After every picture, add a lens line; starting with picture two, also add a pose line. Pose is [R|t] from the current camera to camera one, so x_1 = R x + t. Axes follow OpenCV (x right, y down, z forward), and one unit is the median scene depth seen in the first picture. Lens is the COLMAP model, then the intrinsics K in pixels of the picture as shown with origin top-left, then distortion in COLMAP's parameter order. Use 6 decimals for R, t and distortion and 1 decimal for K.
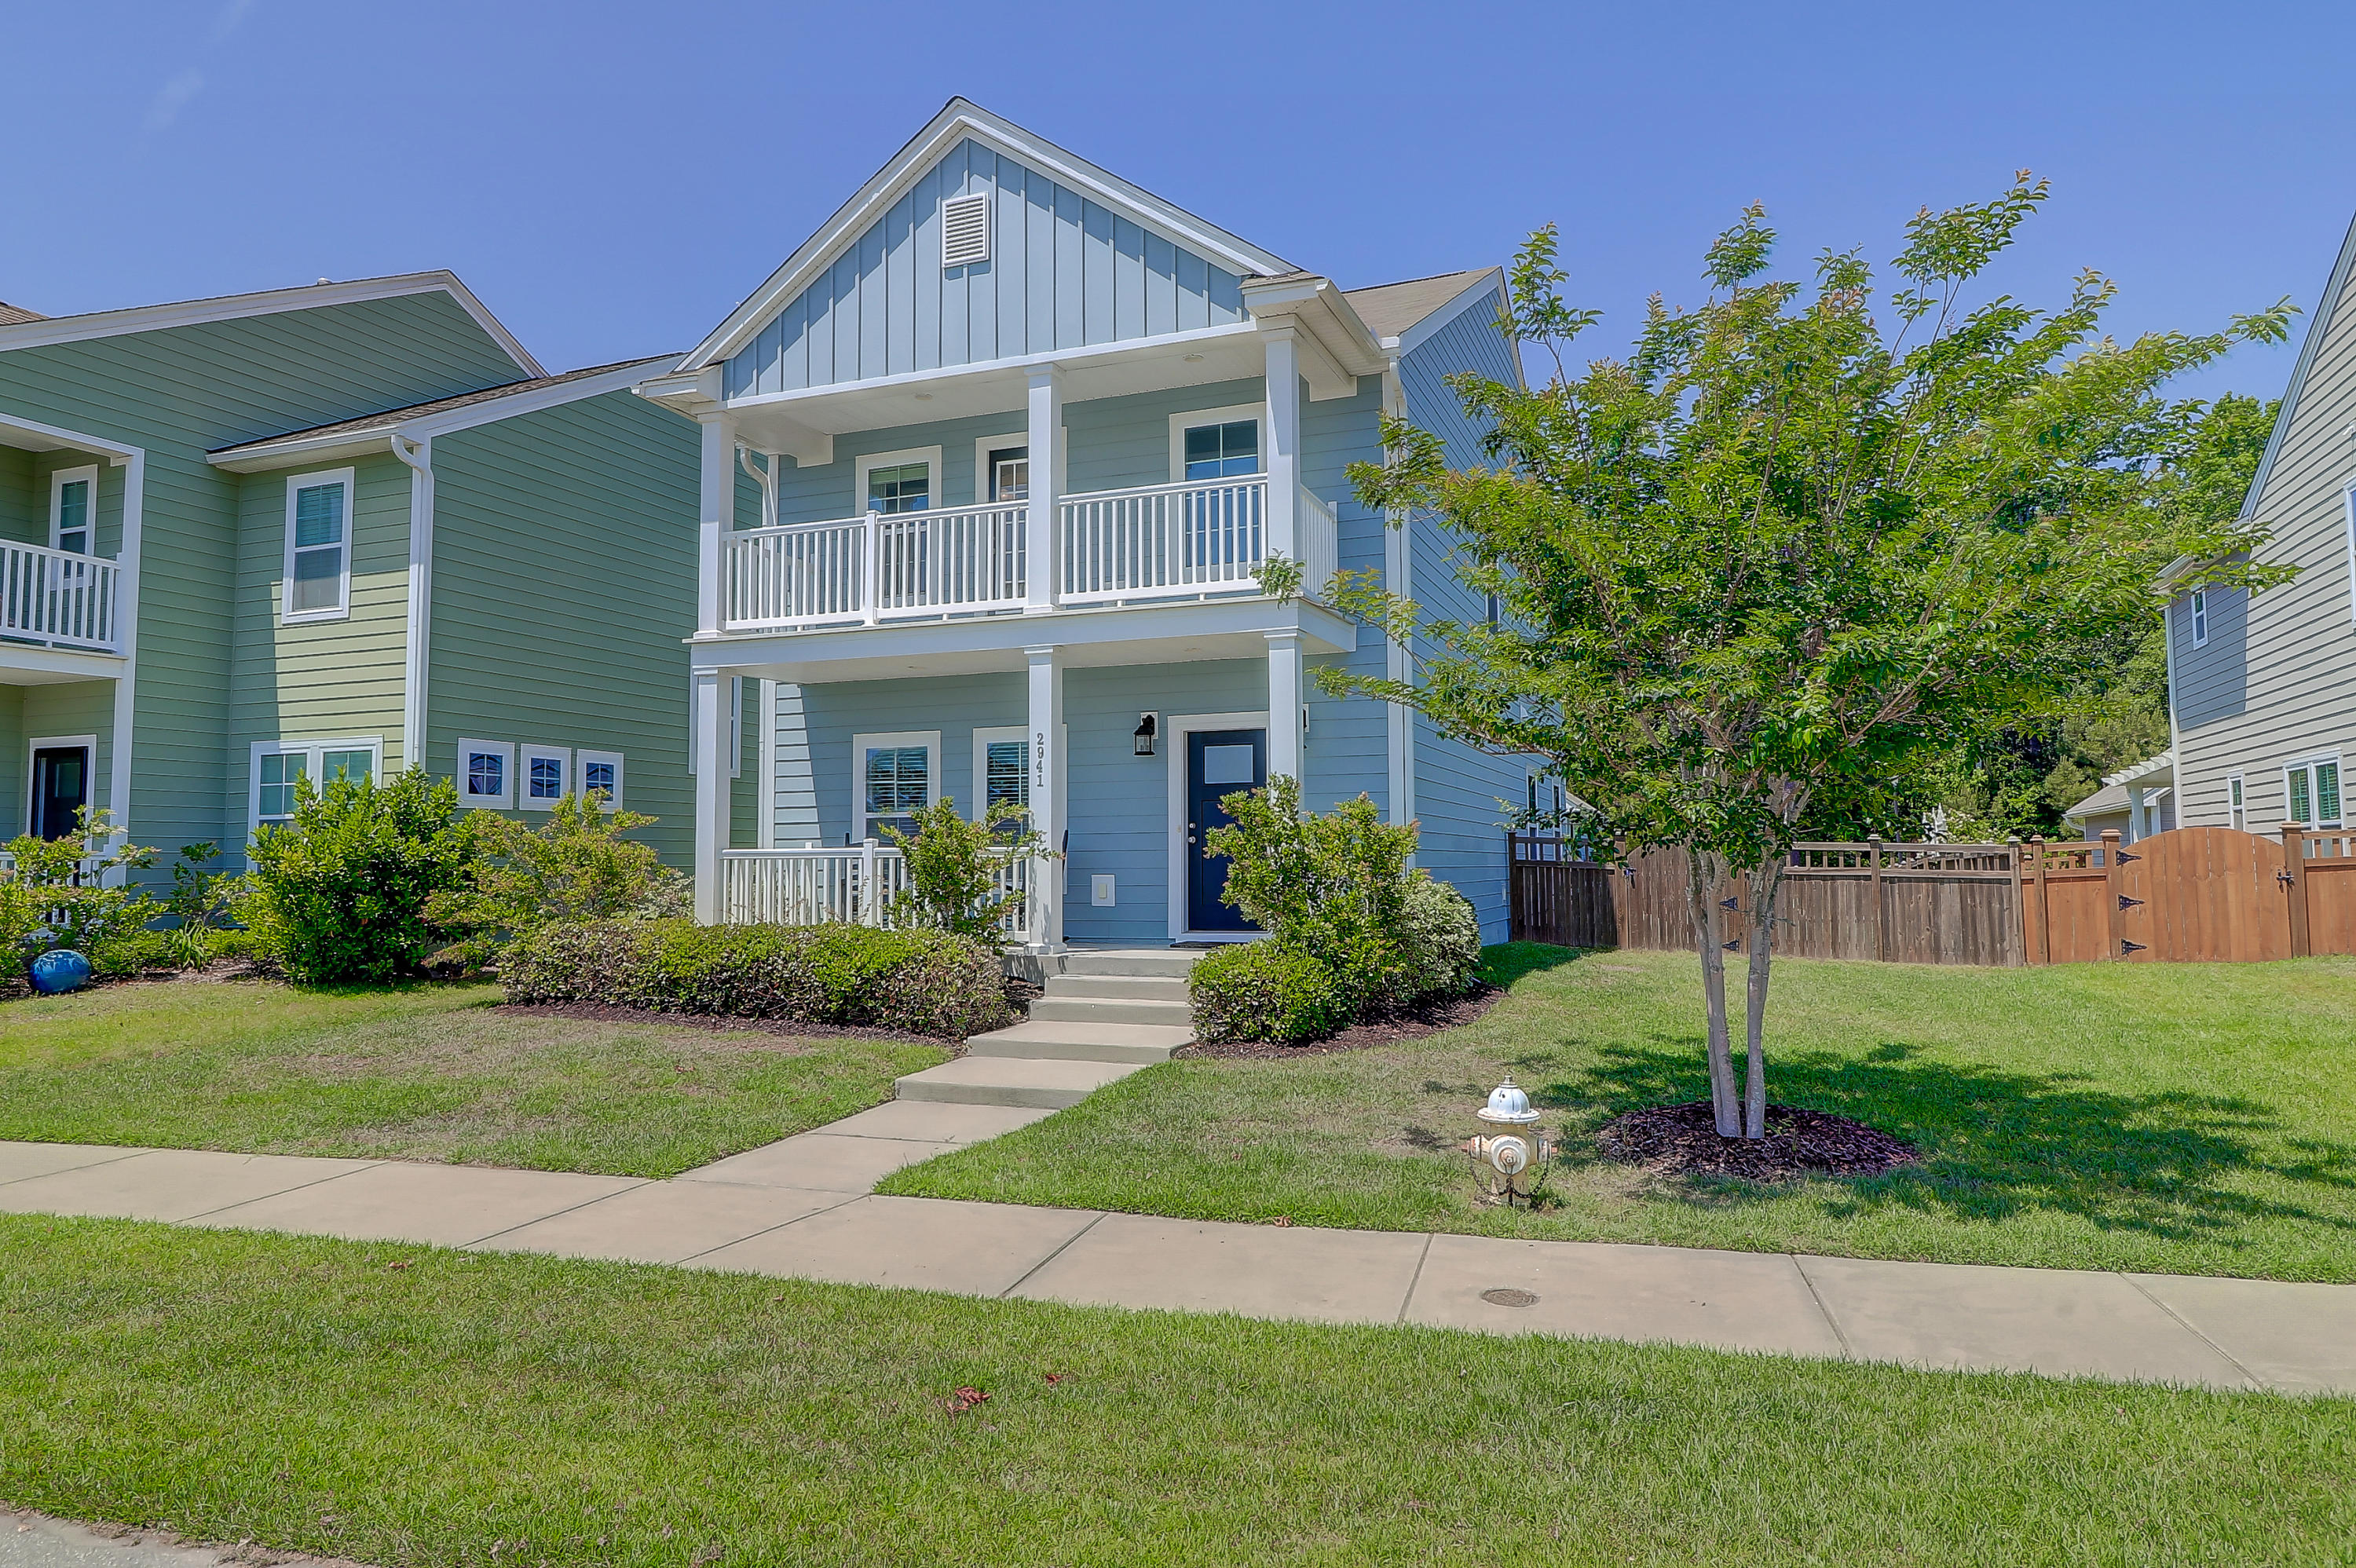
lens RADIAL K [[1460.8, 0, 1178.0], [0, 1460.8, 784.0], [0, 0, 1]] dist [0.000038, -0.000093]
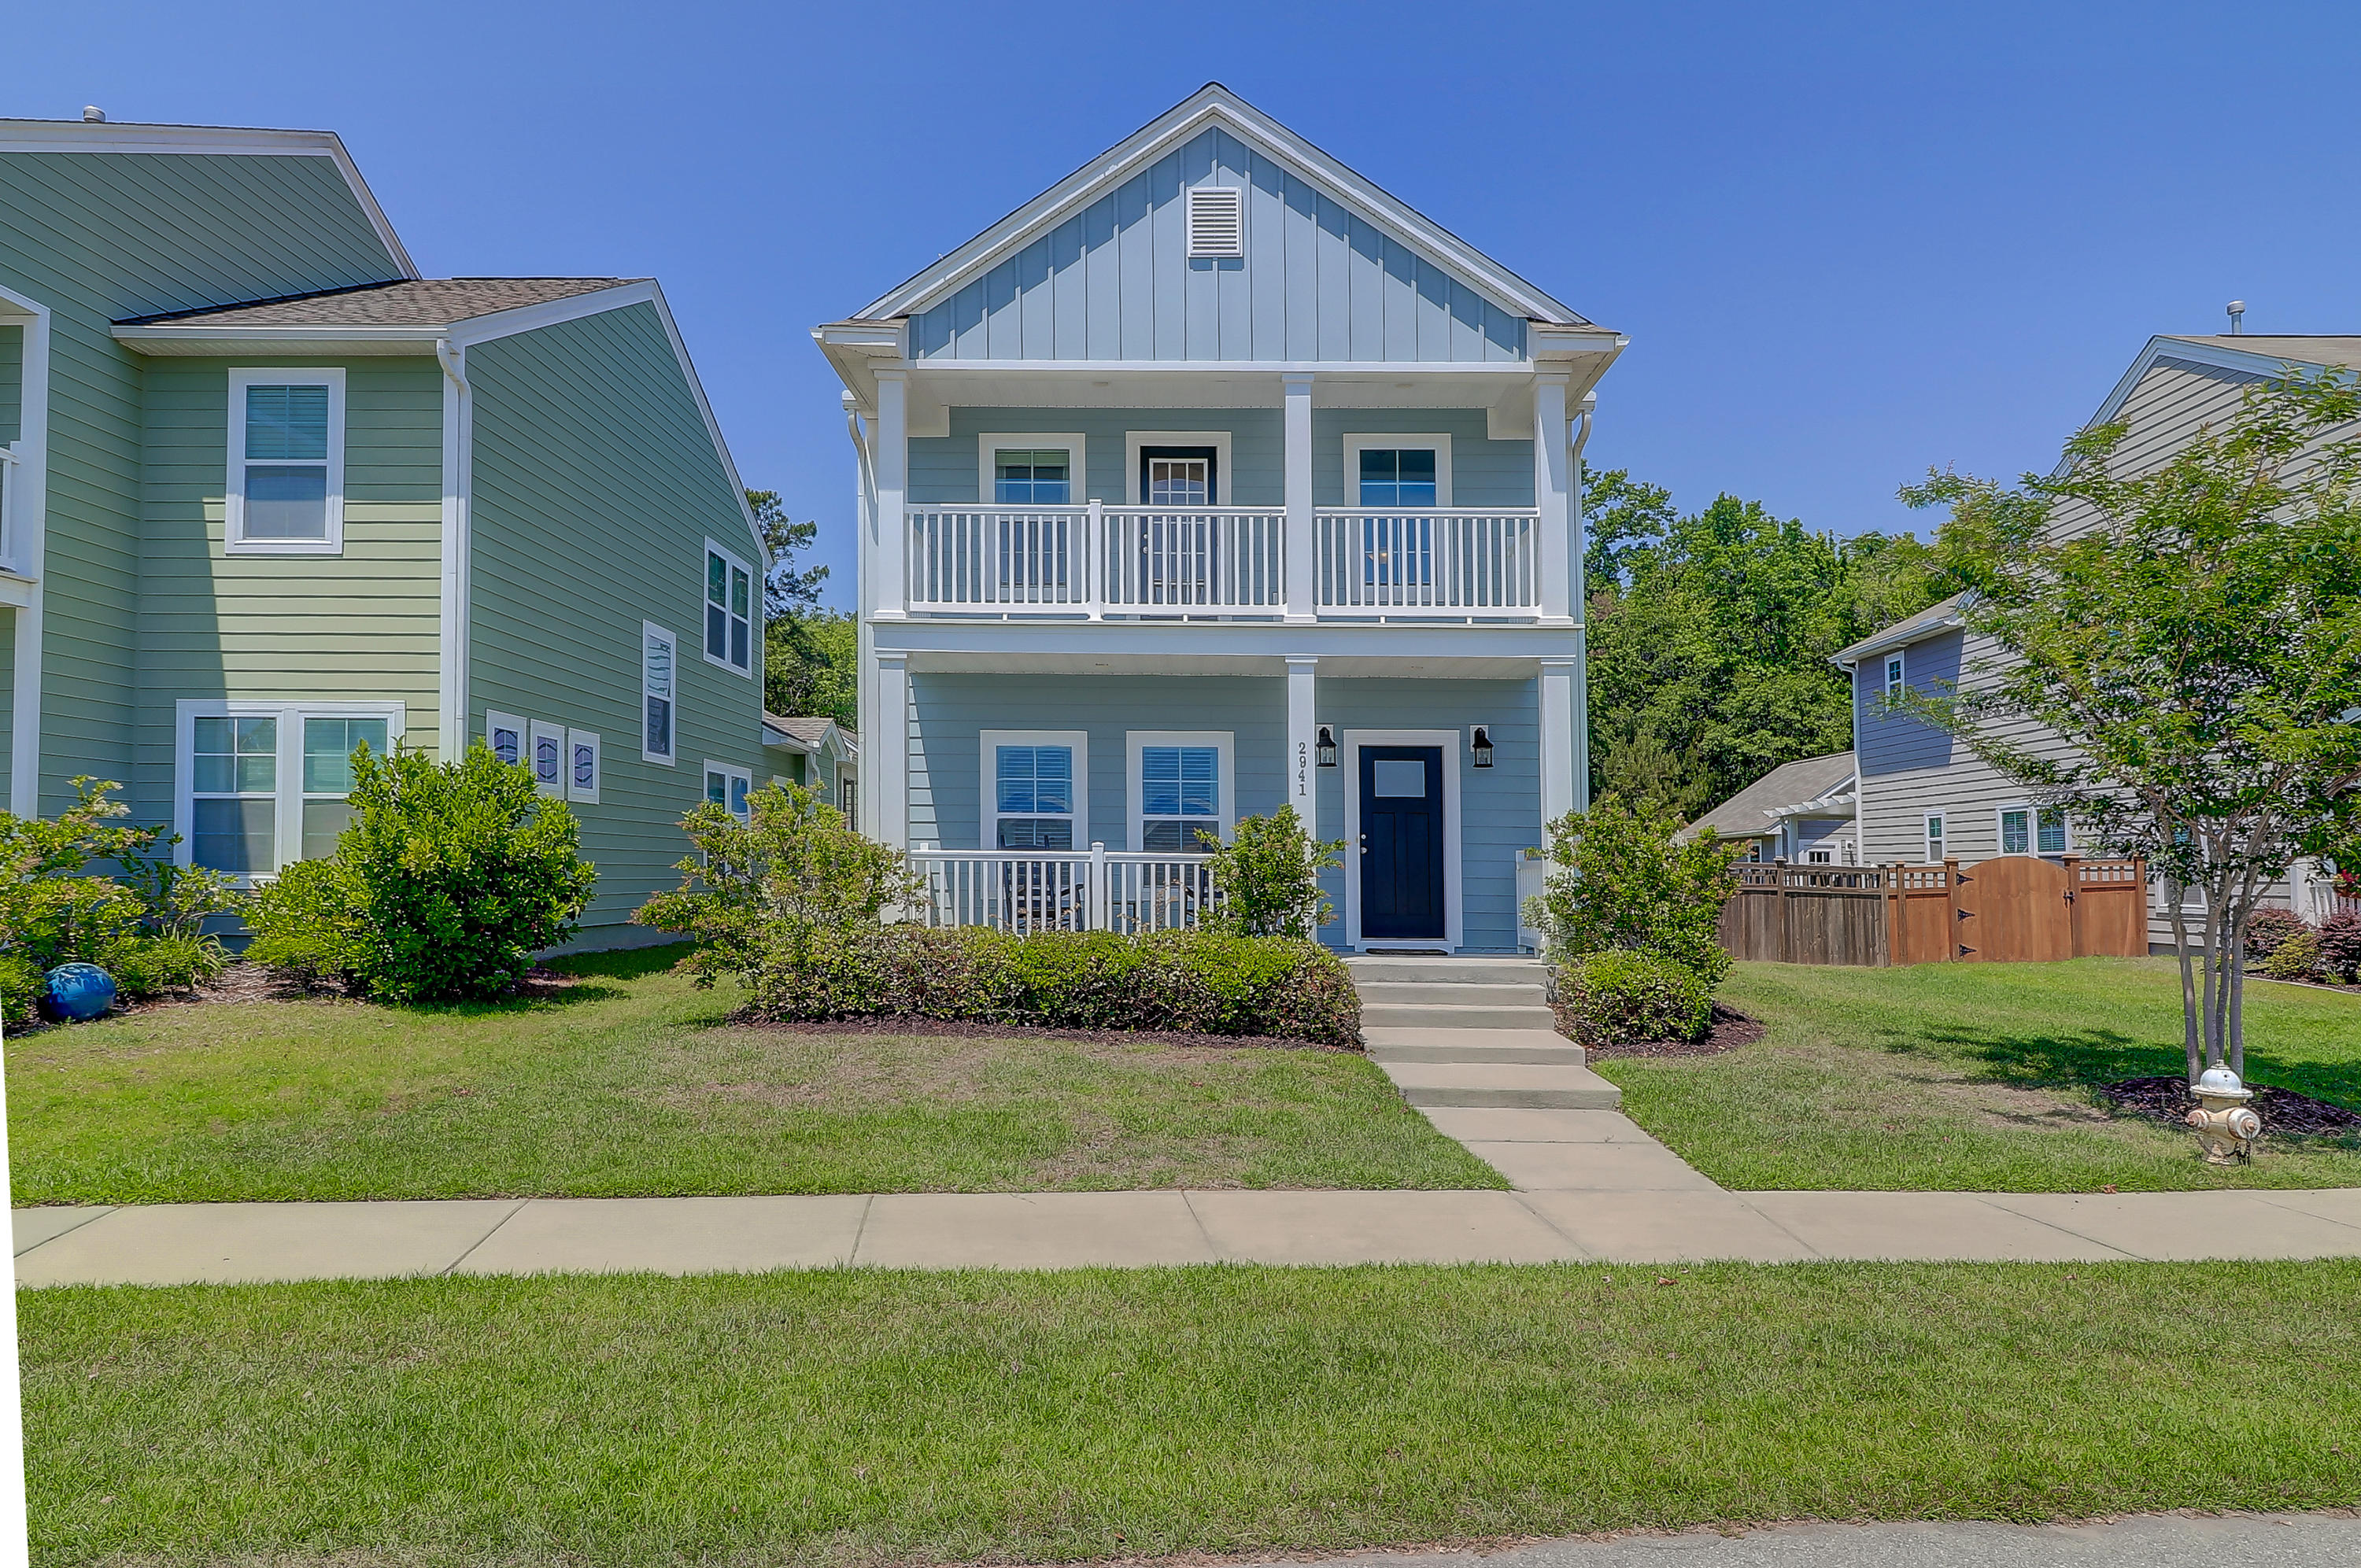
lens RADIAL K [[1448.4, 0, 1194.9], [0, 1448.4, 827.2], [0, 0, 1]] dist [0.002396, -0.002164]
pose [[0.935262, 0.026927, 0.352931, -0.466055], [-0.036354, 0.999137, 0.020109, 0.005576], [-0.352085, -0.031637, 0.935433, 0.081851]]
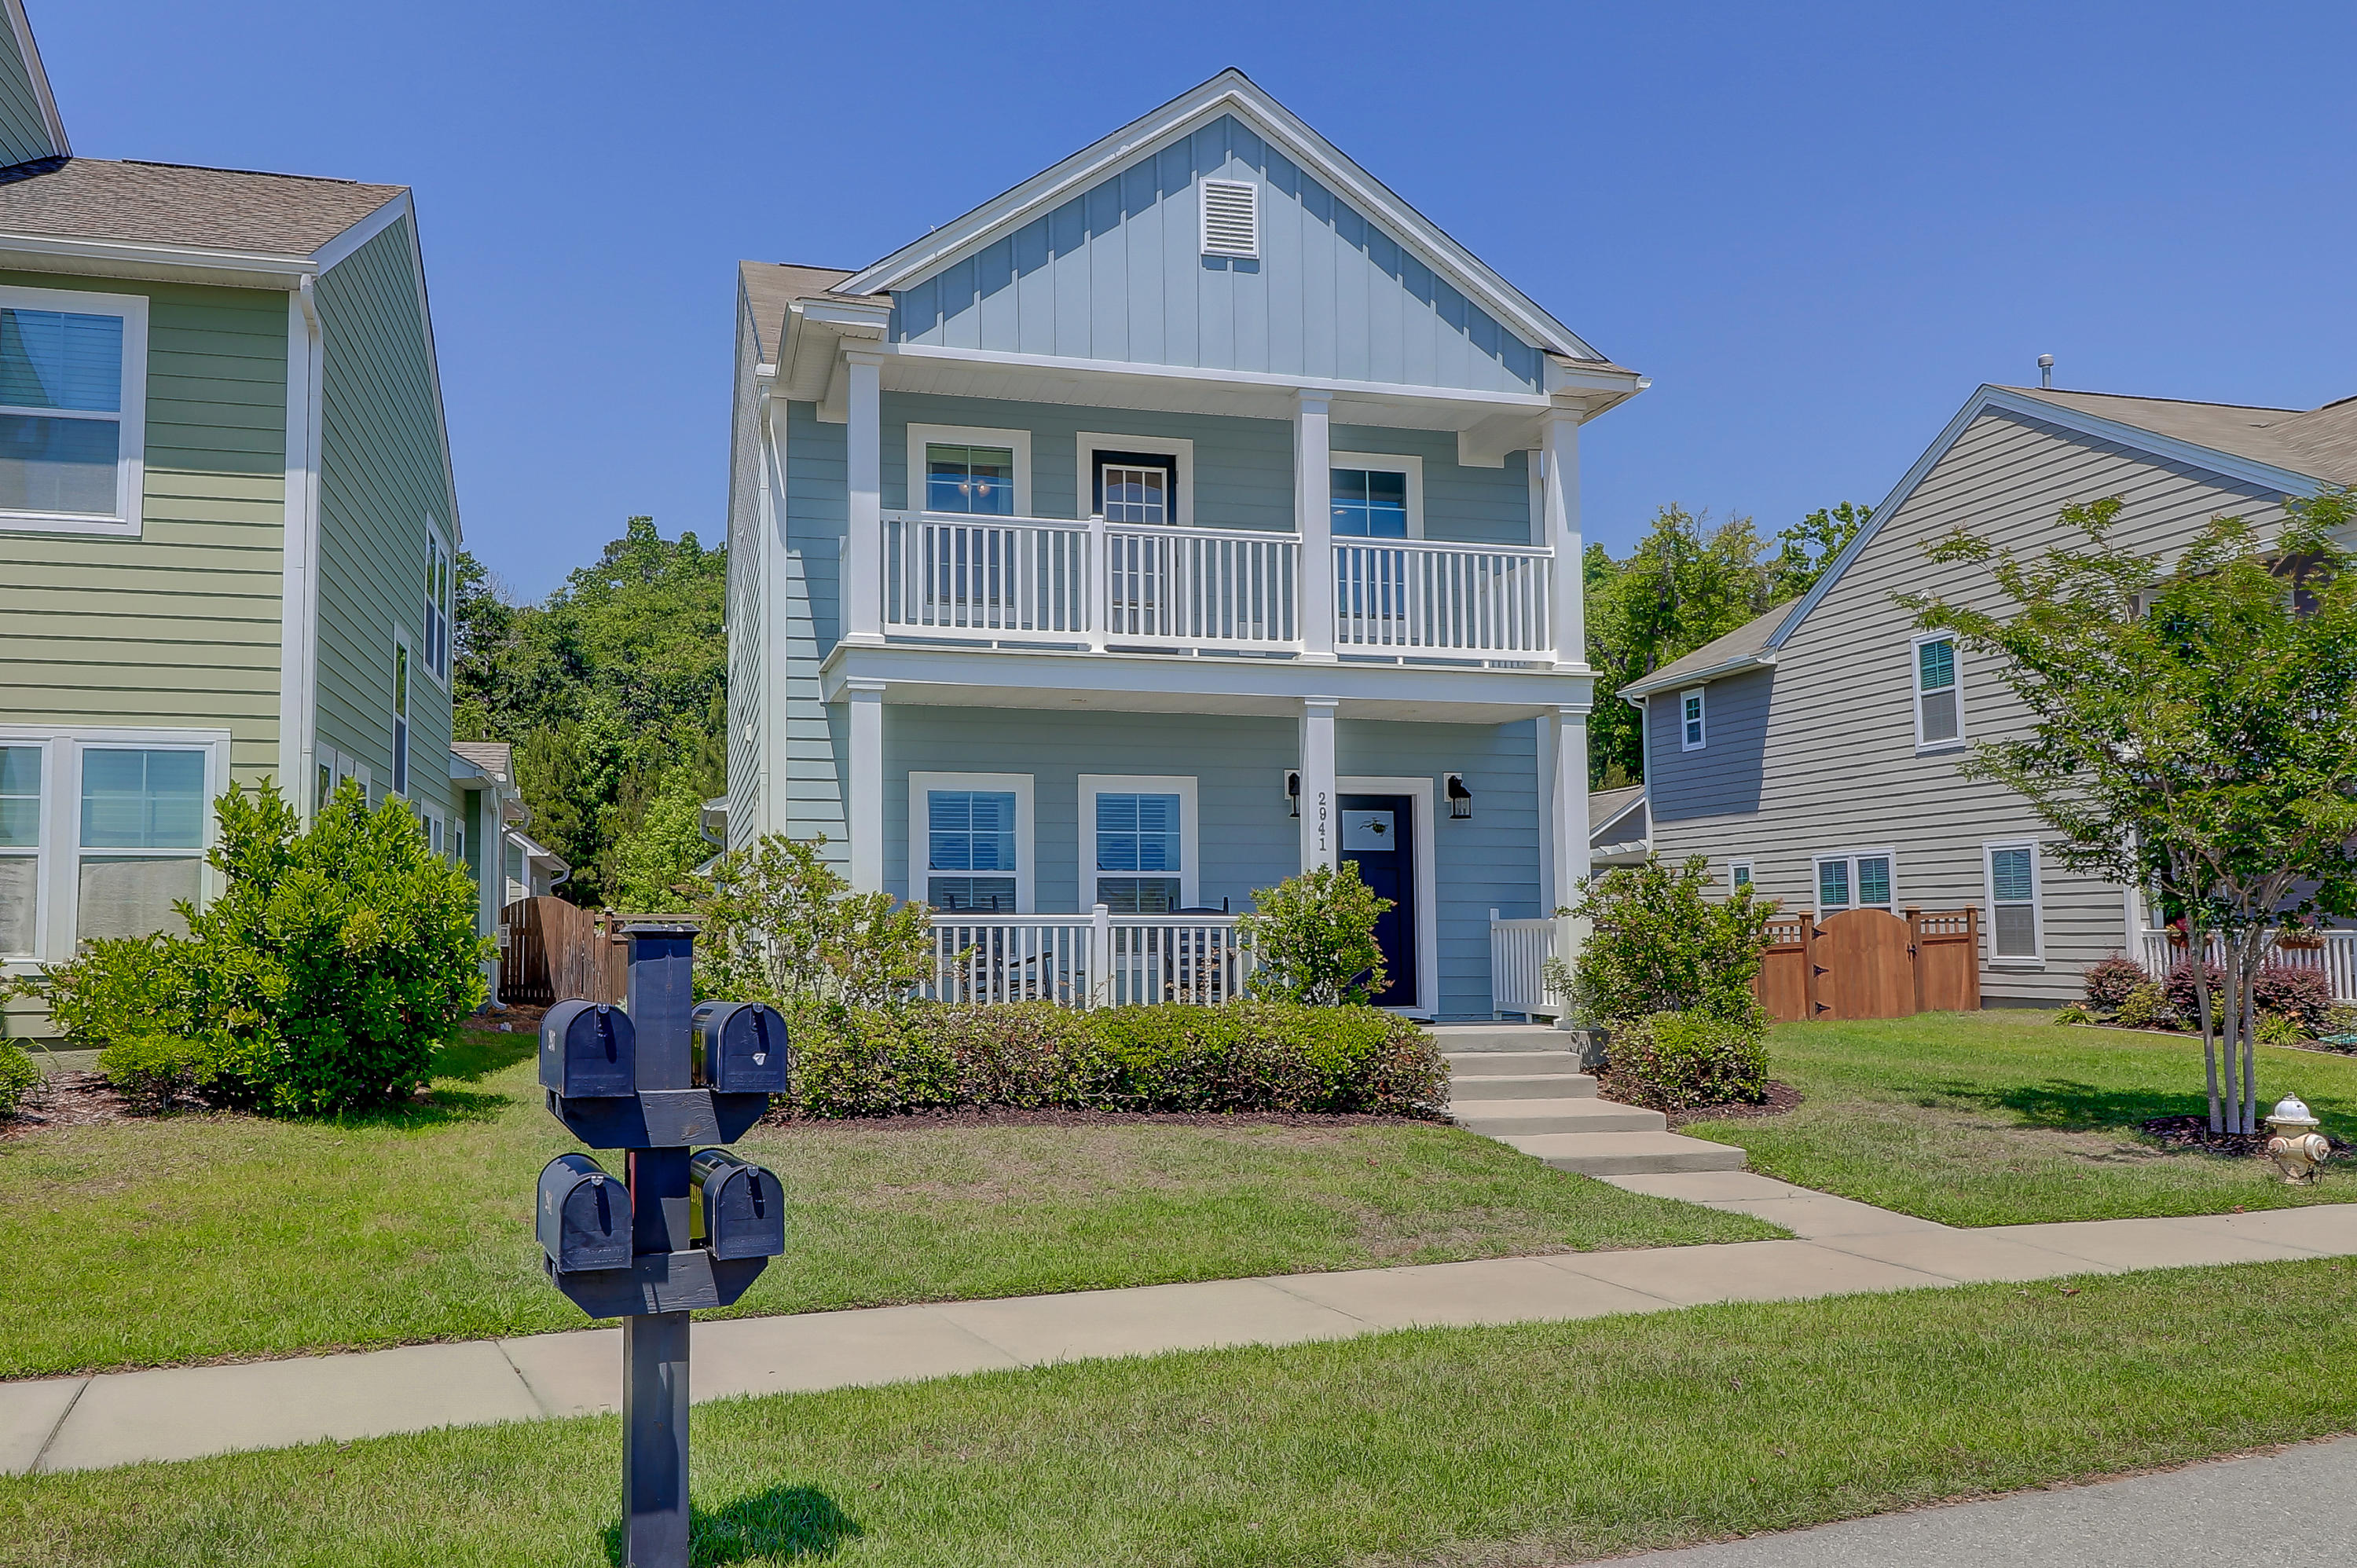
lens RADIAL K [[1873.2, 0, 1172.4], [0, 1873.2, 811.6], [0, 0, 1]] dist [0.004897, -0.001539]
pose [[0.798141, 0.043800, 0.600876, -0.800203], [-0.036895, 0.999035, -0.023816, 0.007934], [-0.601339, -0.003161, 0.798987, 0.106198]]
